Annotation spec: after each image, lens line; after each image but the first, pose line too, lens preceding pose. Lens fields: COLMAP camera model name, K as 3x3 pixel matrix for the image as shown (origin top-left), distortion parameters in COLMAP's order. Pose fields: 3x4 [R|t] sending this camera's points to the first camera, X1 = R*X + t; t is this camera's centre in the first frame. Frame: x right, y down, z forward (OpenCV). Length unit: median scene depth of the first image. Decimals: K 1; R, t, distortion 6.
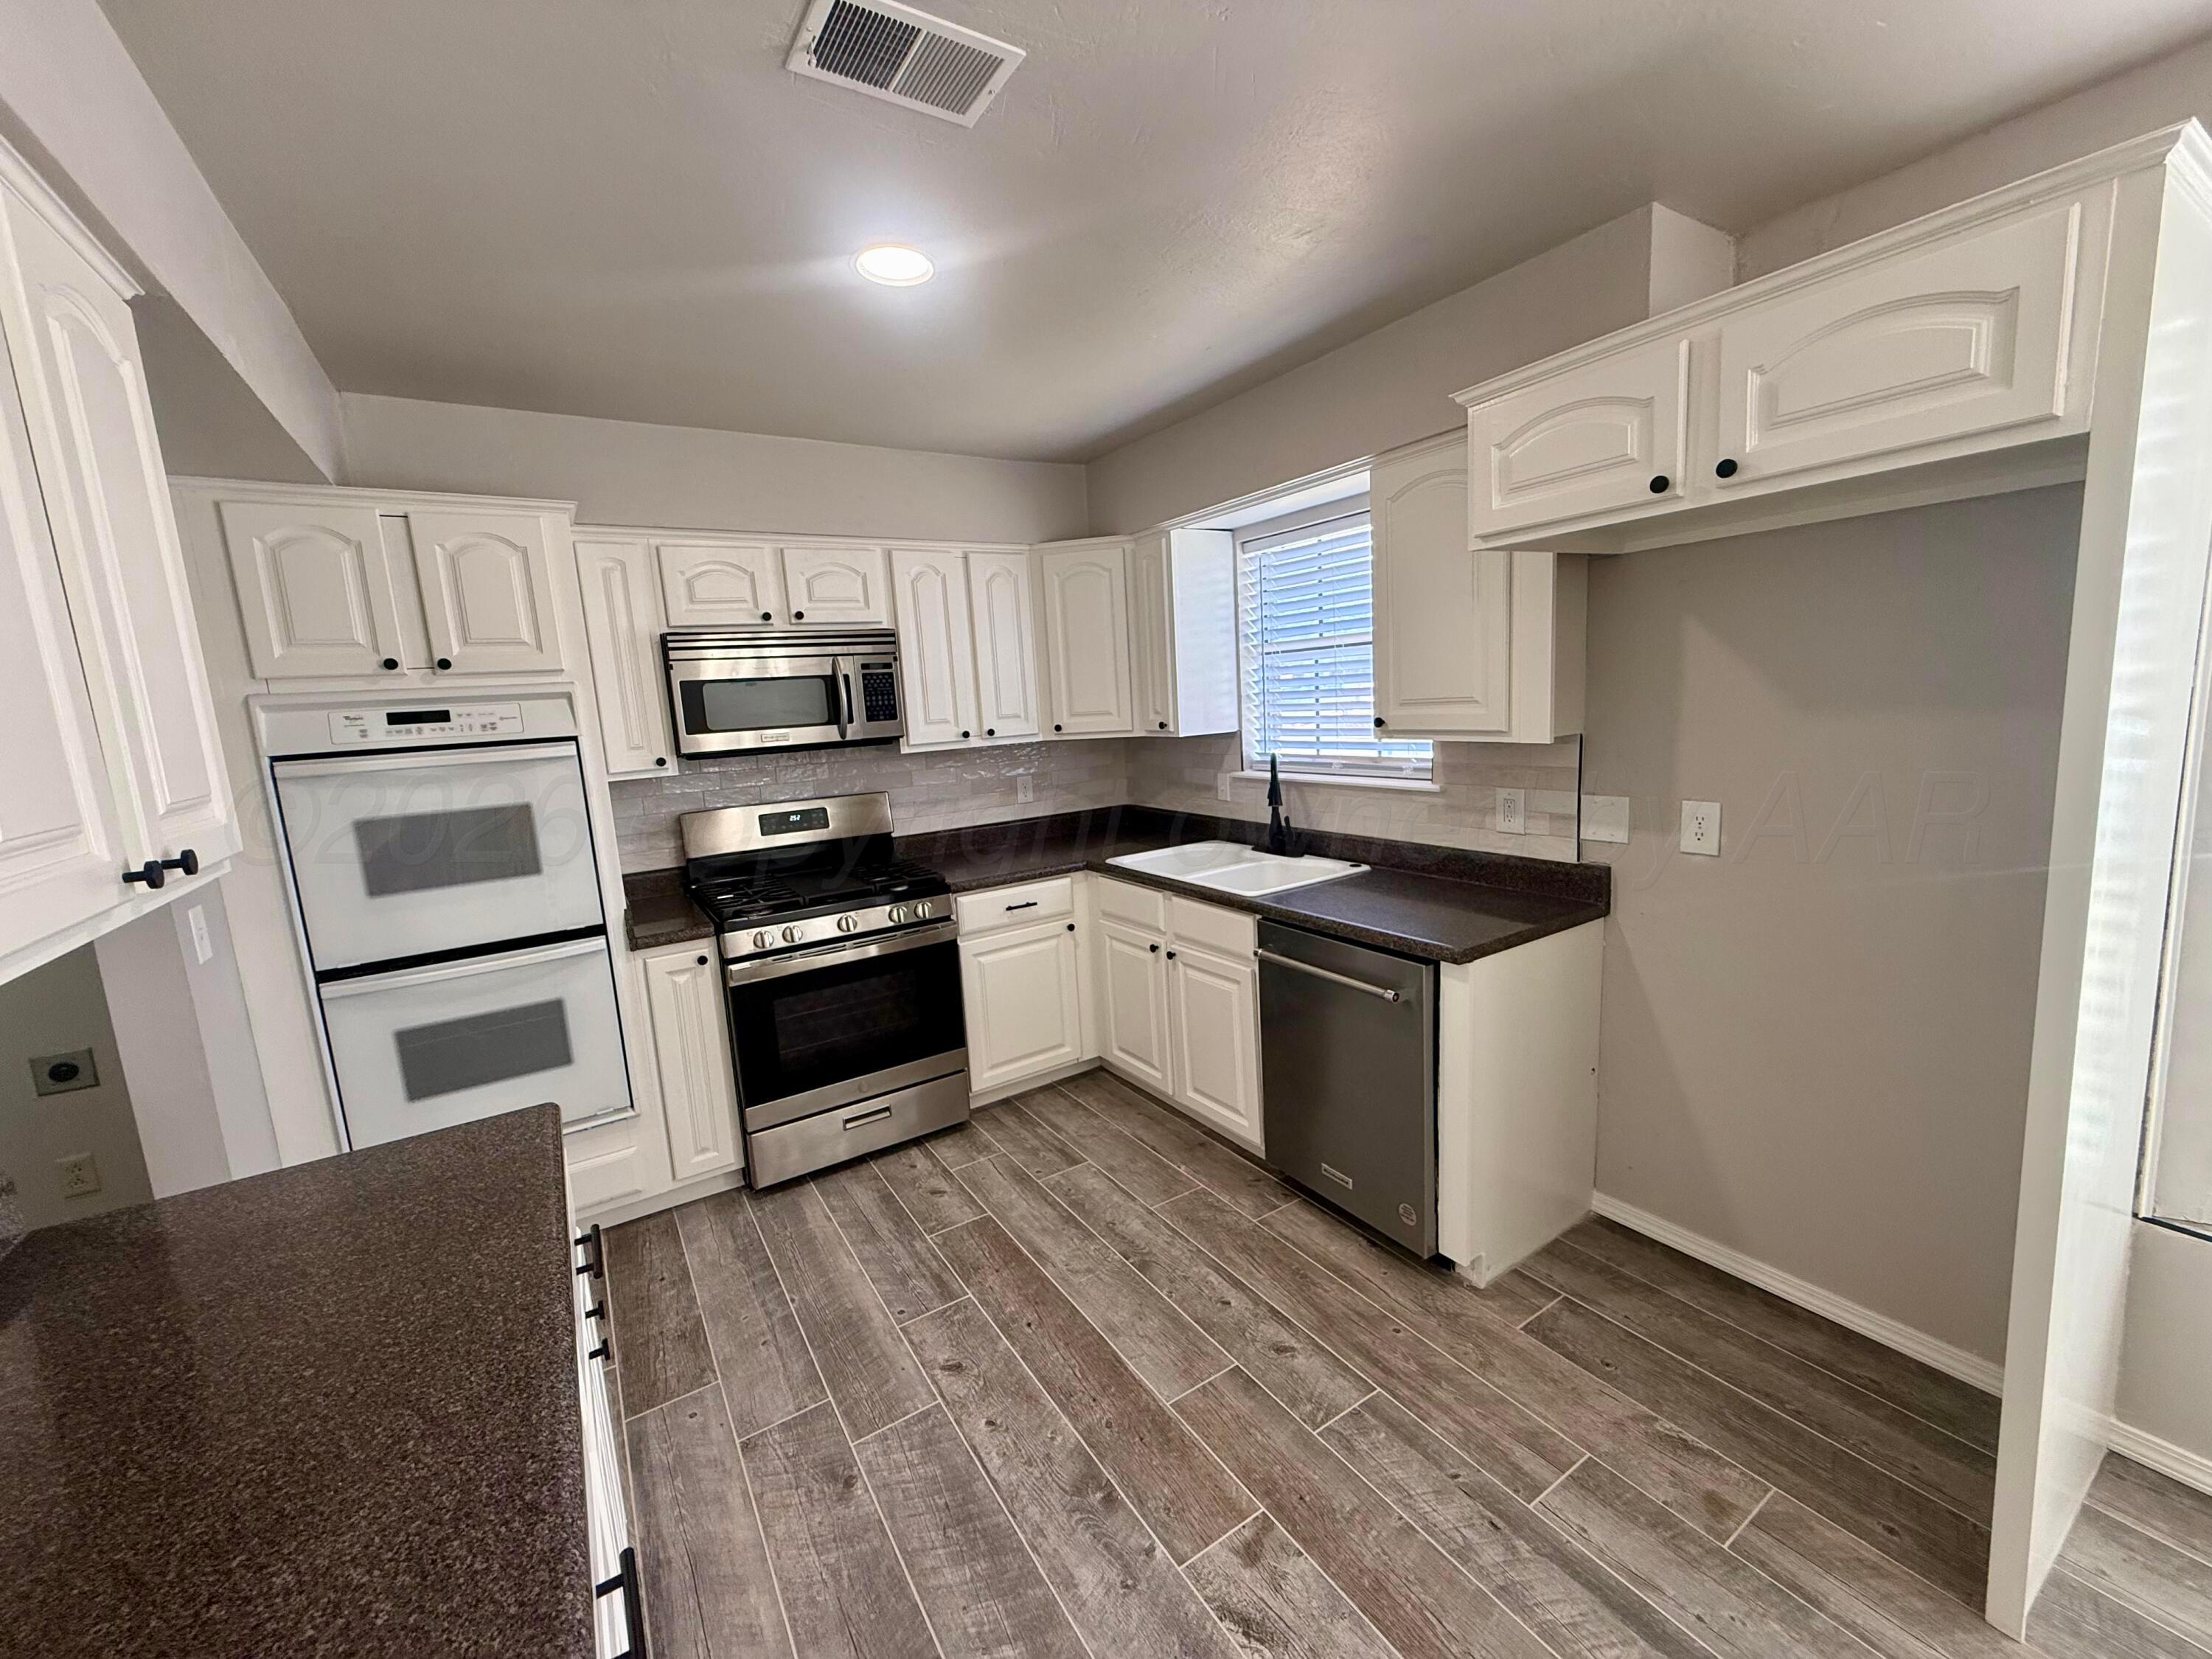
lens RADIAL K [[881.7, 0, 1102.3], [0, 881.7, 827.5], [0, 0, 1]] dist [-0.000159, 0.000244]
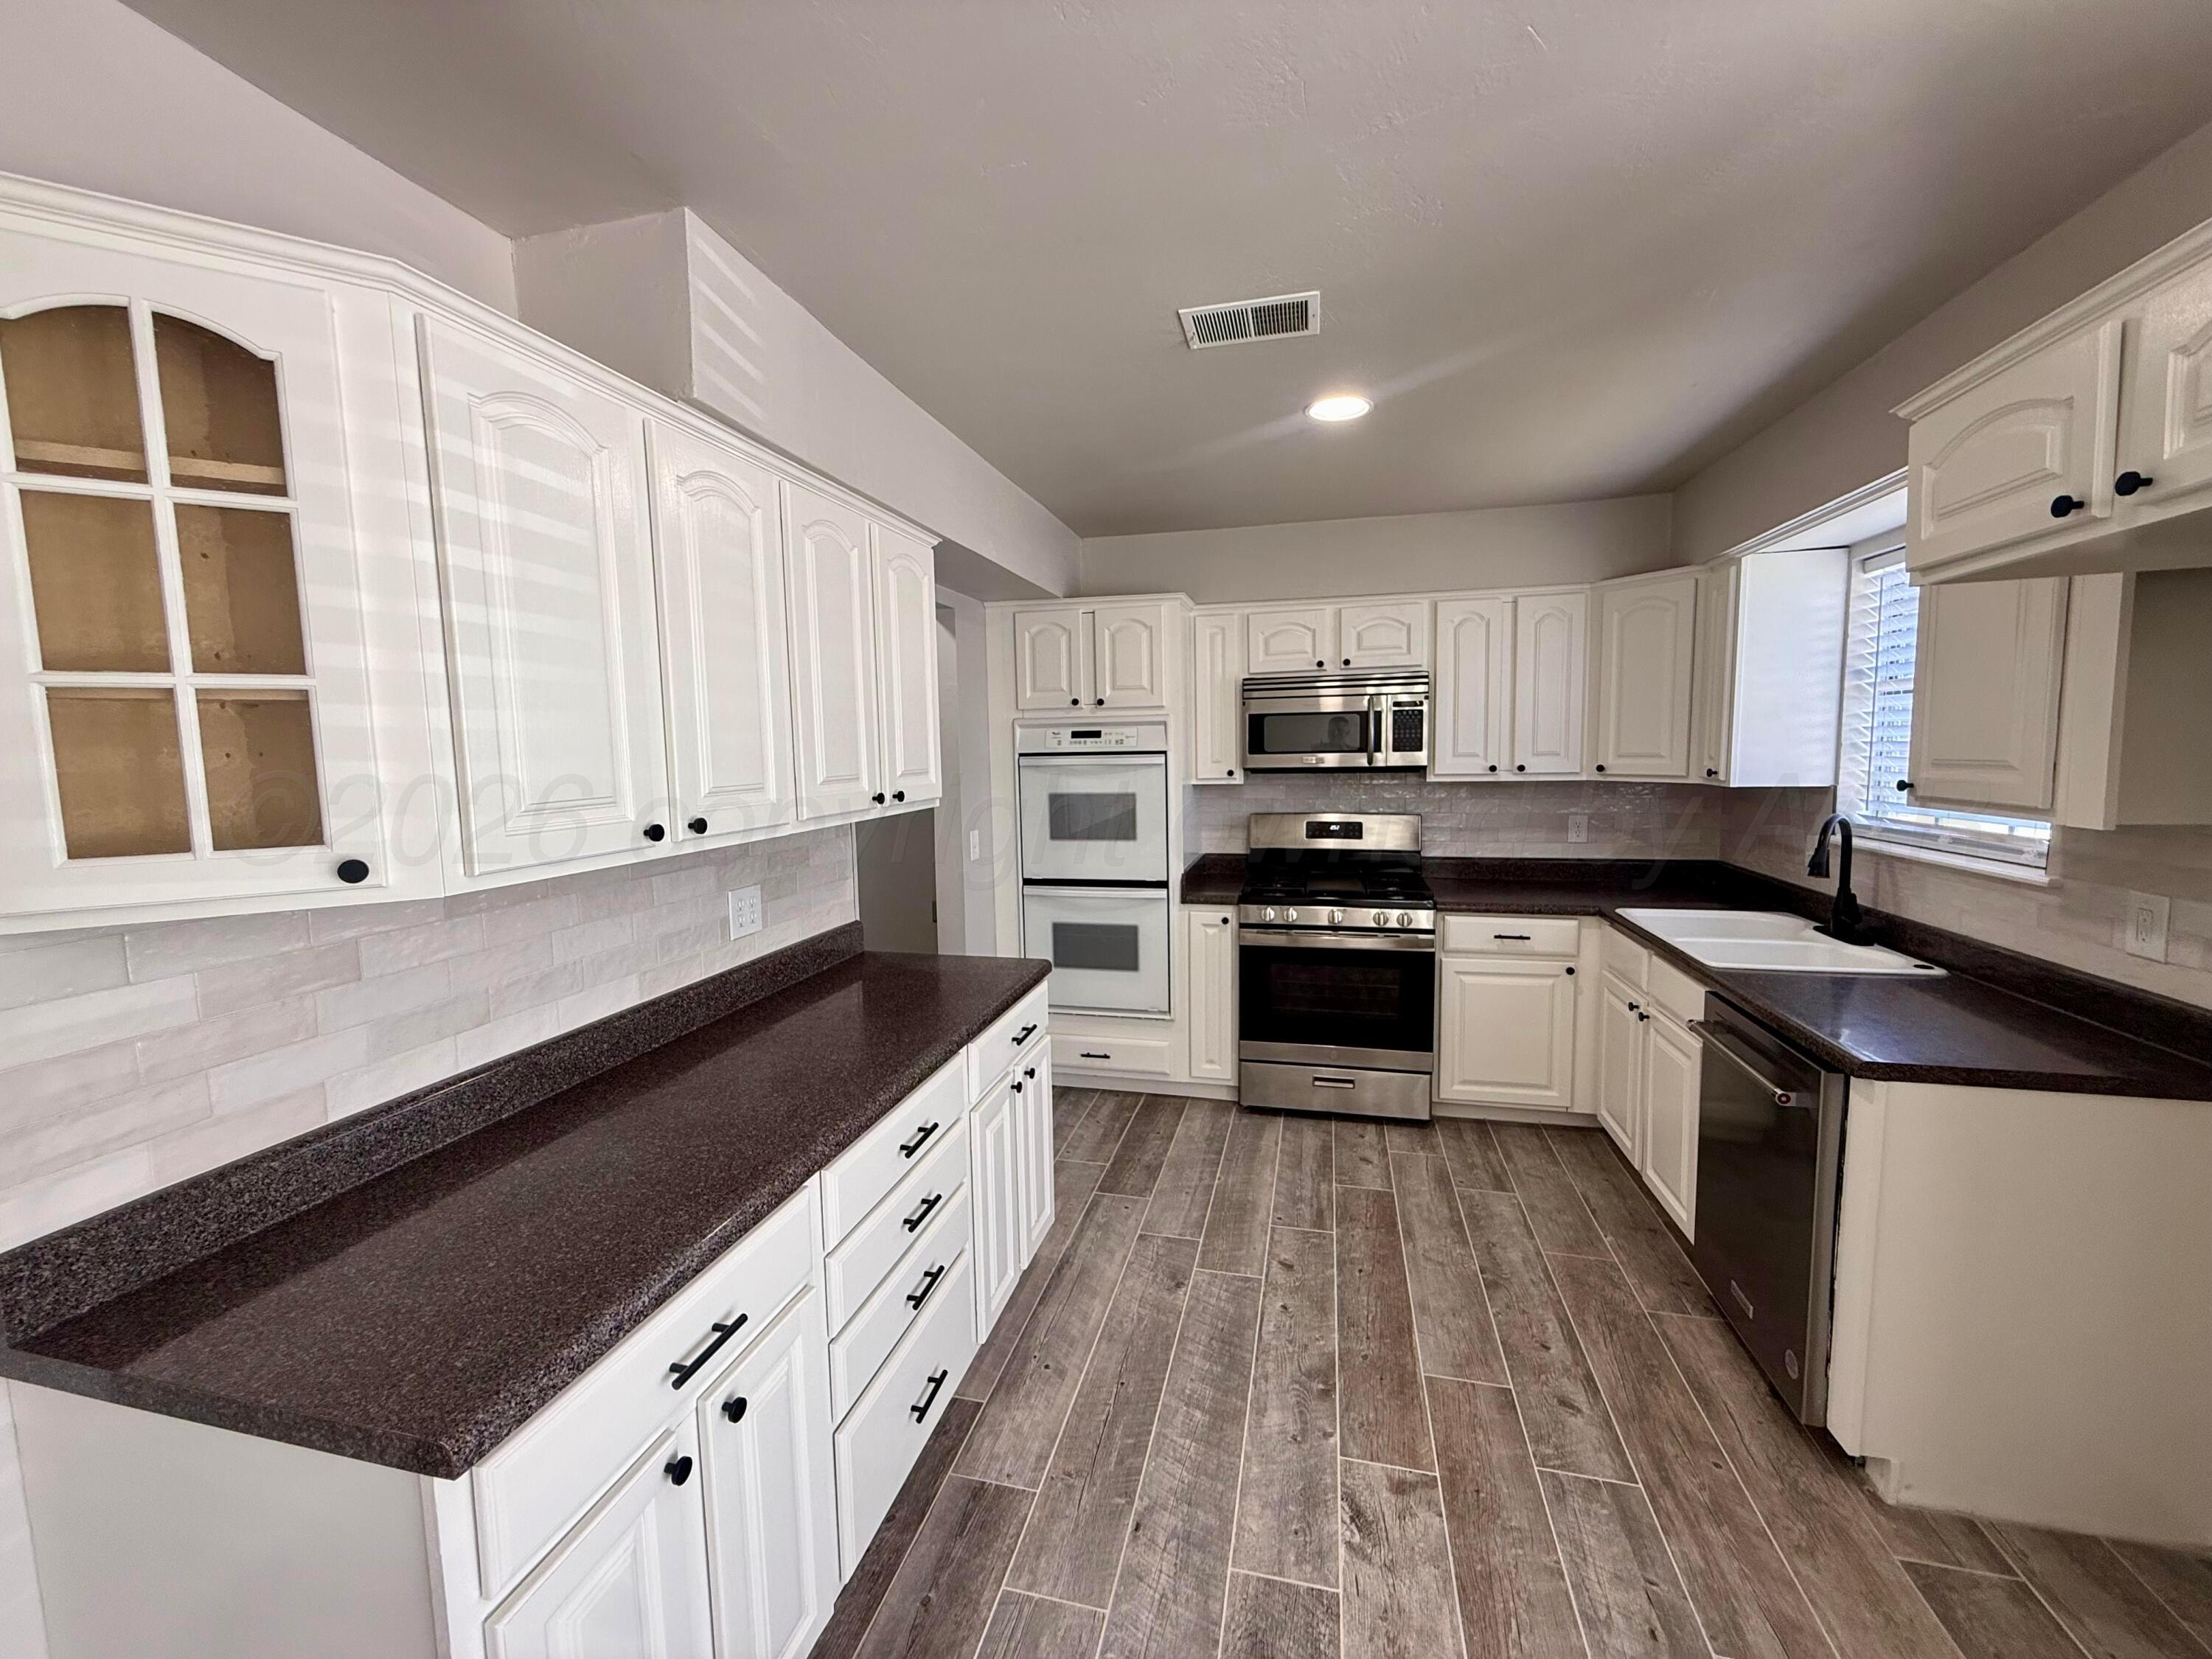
lens RADIAL K [[881.7, 0, 1102.3], [0, 881.7, 827.5], [0, 0, 1]] dist [-0.000159, 0.000244]
pose [[0.686479, 0.114518, -0.718076, 0.388939], [-0.132188, 0.990720, 0.031627, -0.009138], [0.715034, 0.073209, 0.695246, -0.087405]]
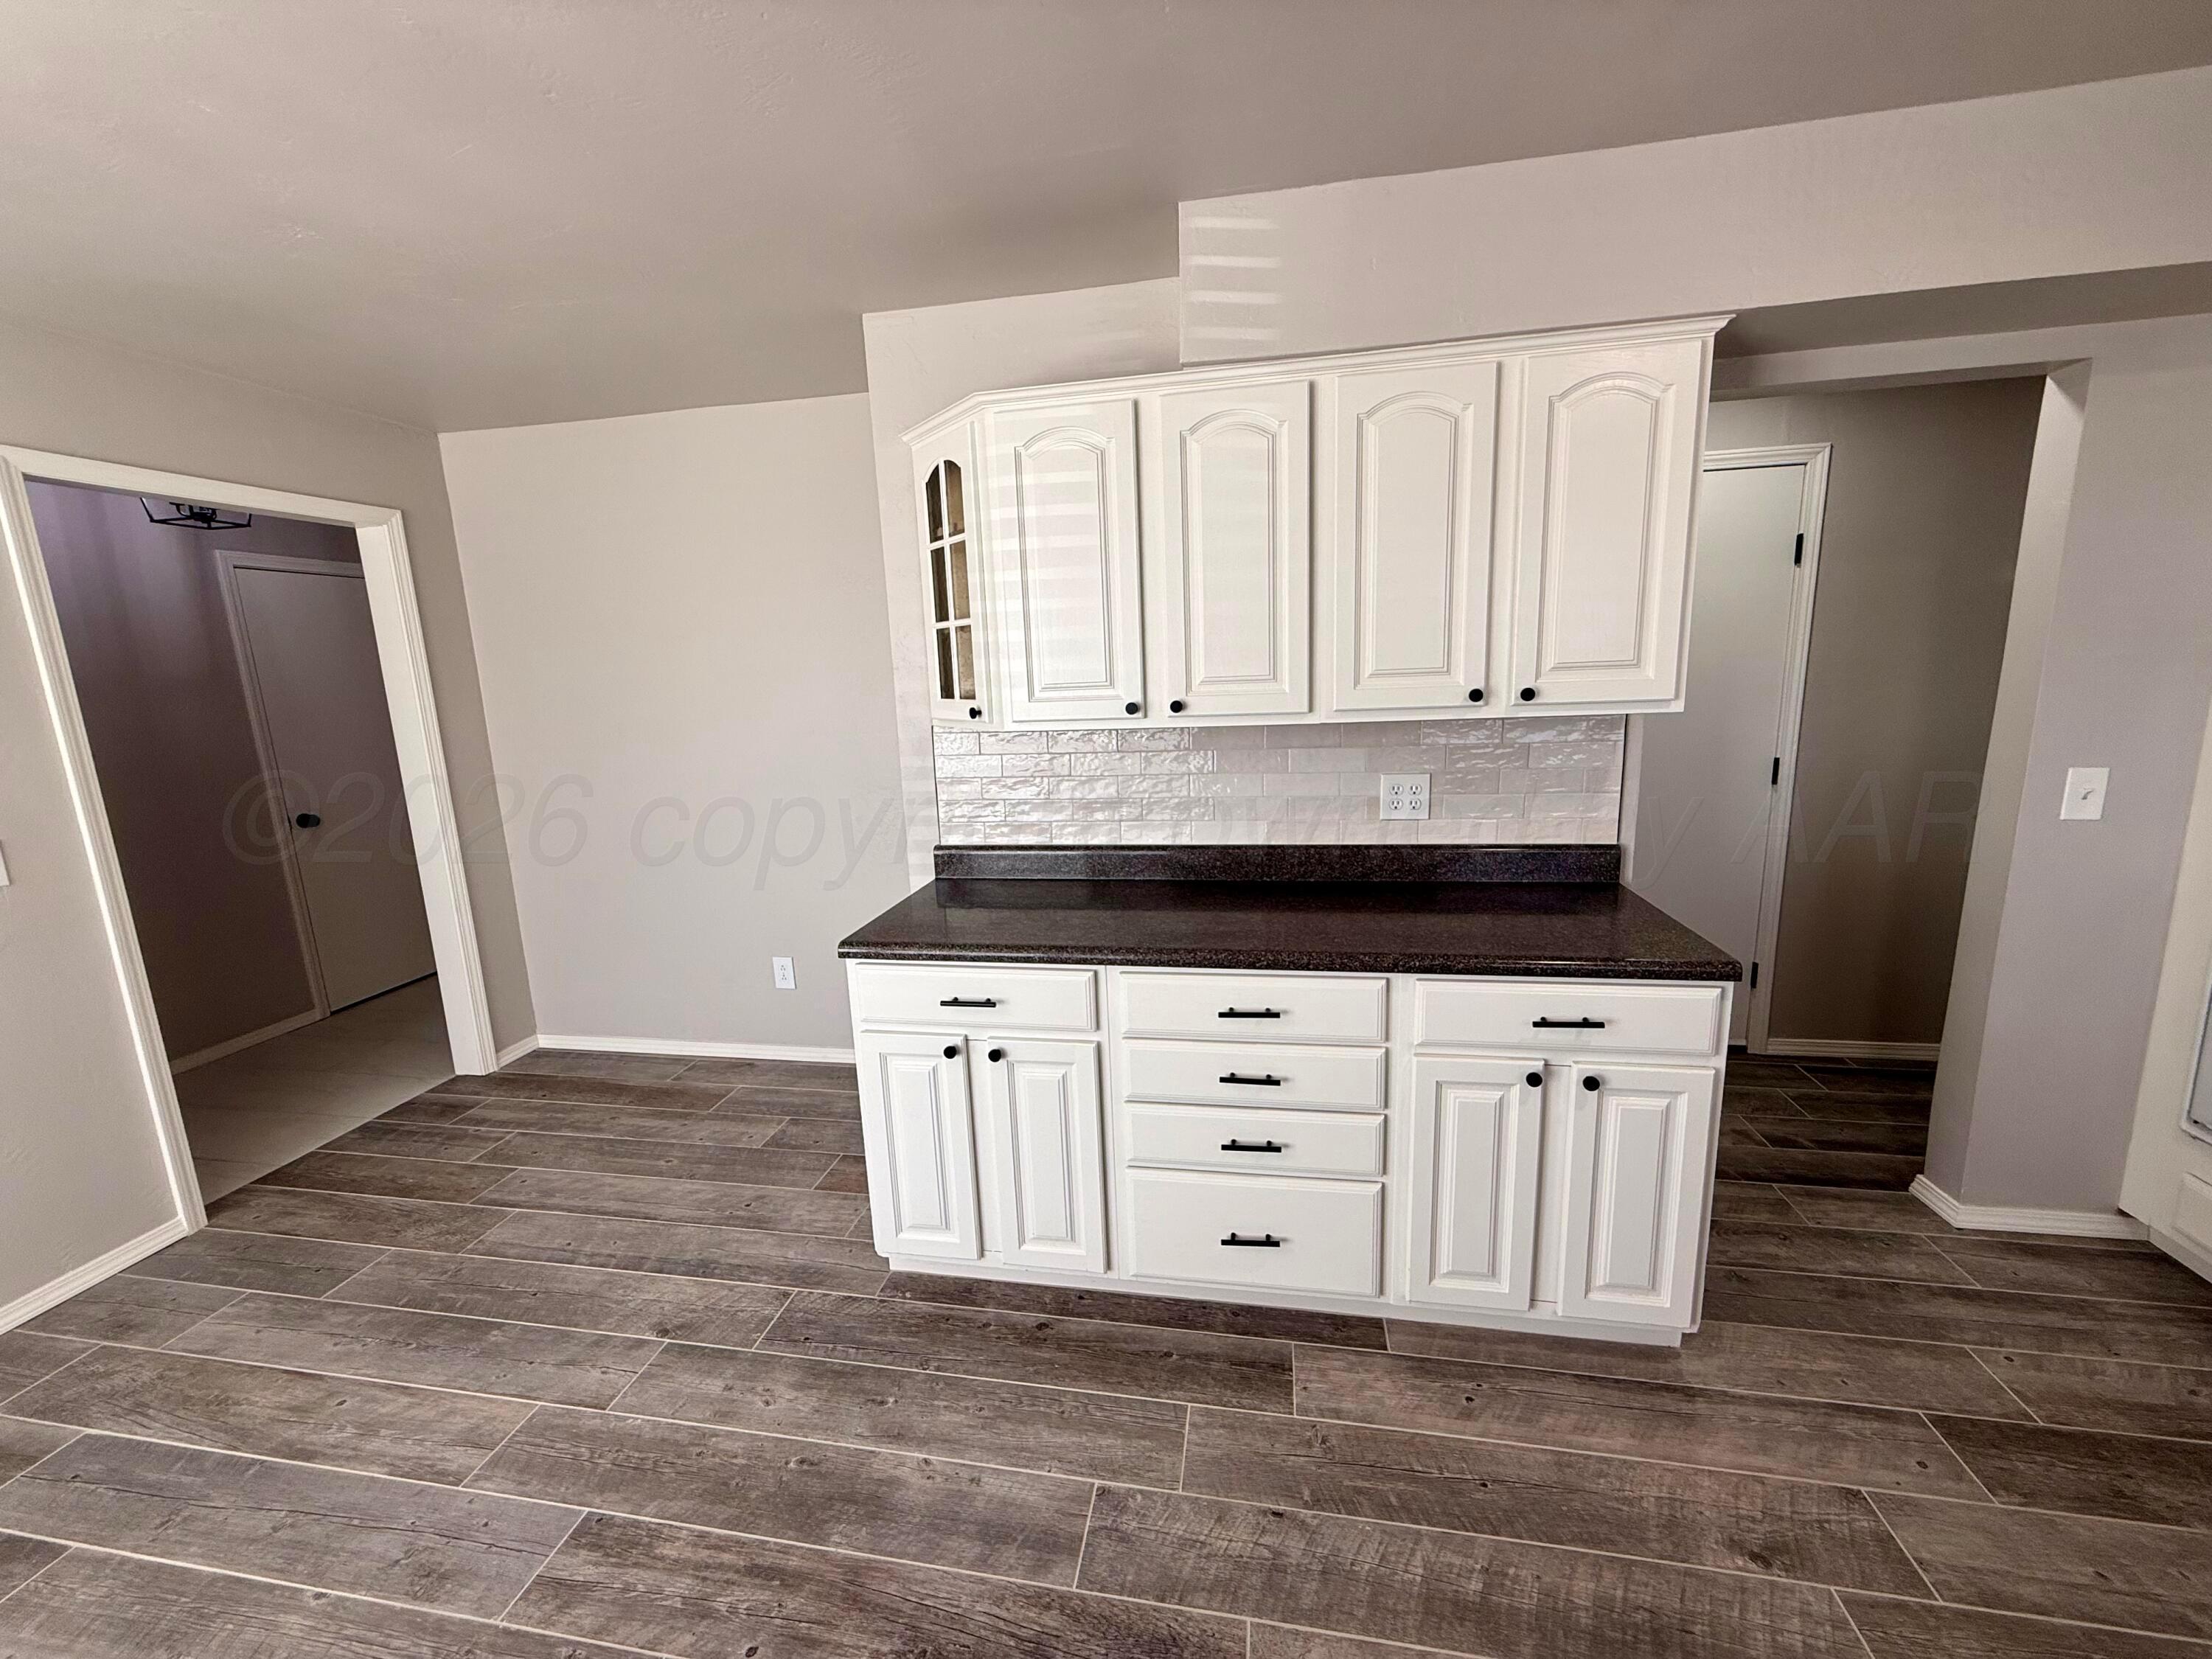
lens RADIAL K [[881.7, 0, 1102.3], [0, 881.7, 827.5], [0, 0, 1]] dist [-0.000159, 0.000244]
pose [[-0.680847, 0.218913, -0.698945, 0.392948], [-0.032591, 0.944288, 0.327503, -0.112304], [0.731700, 0.245758, -0.635781, 0.629043]]
